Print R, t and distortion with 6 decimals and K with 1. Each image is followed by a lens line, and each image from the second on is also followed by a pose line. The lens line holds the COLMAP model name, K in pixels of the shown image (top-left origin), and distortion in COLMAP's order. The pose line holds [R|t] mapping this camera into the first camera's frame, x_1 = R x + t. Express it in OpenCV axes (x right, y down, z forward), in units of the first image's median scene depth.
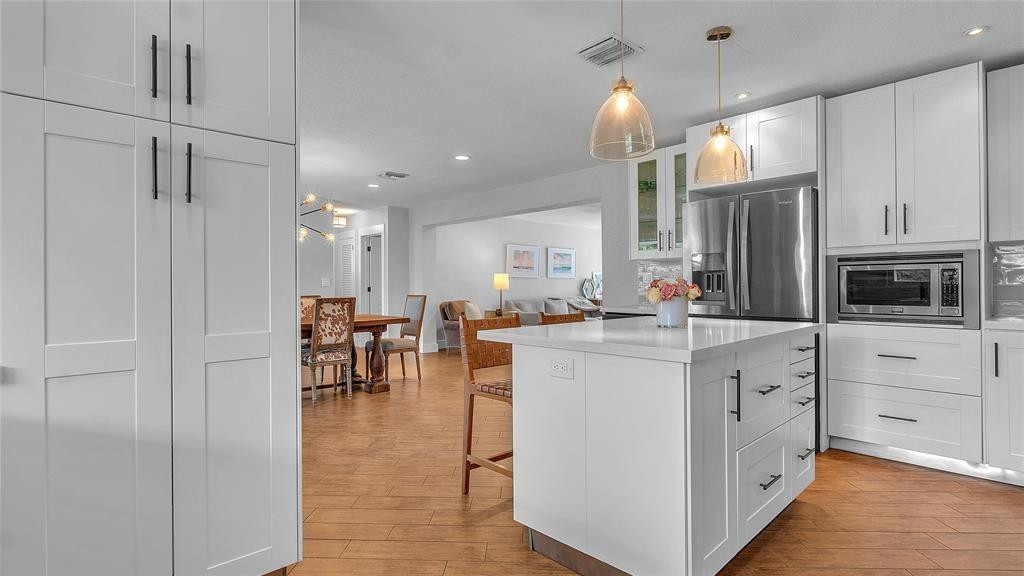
lens RADIAL K [[488.3, 0, 510.9], [0, 488.3, 285.1], [0, 0, 1]] dist [-0.007172, 0.000585]
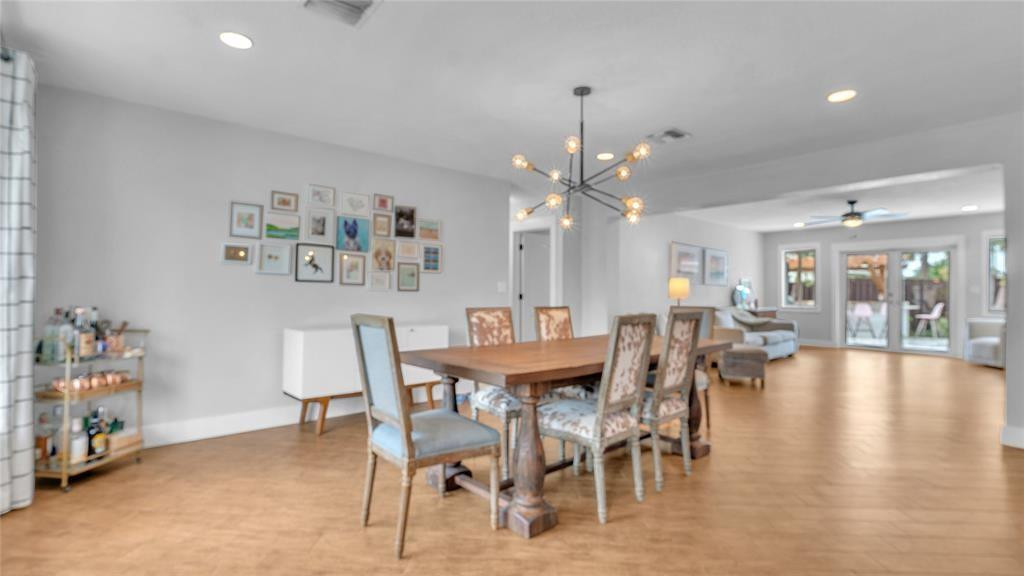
lens RADIAL K [[483.1, 0, 505.0], [0, 483.1, 286.3], [0, 0, 1]] dist [-0.009568, 0.003648]
pose [[0.999773, 0.007740, -0.019841, -0.759104], [-0.007980, 0.999896, -0.012025, 0.002809], [0.019746, 0.012181, 0.999731, 0.493739]]
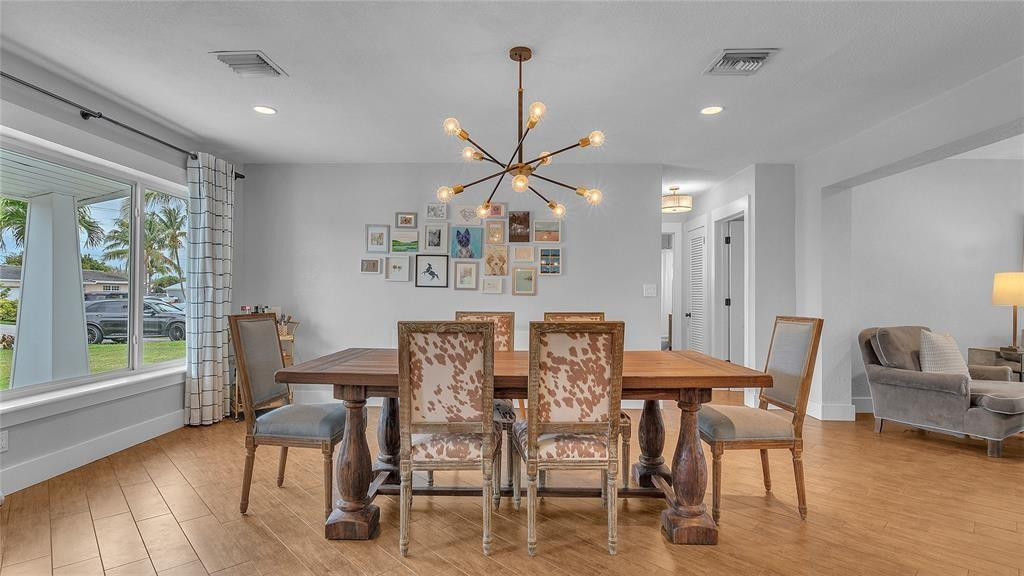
lens RADIAL K [[488.3, 0, 511.0], [0, 488.3, 292.1], [0, 0, 1]] dist [-0.007172, 0.000585]
pose [[0.723518, -0.000248, -0.690306, -0.127296], [-0.005880, 0.999961, -0.006523, 0.003164], [0.690281, 0.008779, 0.723488, 0.833772]]
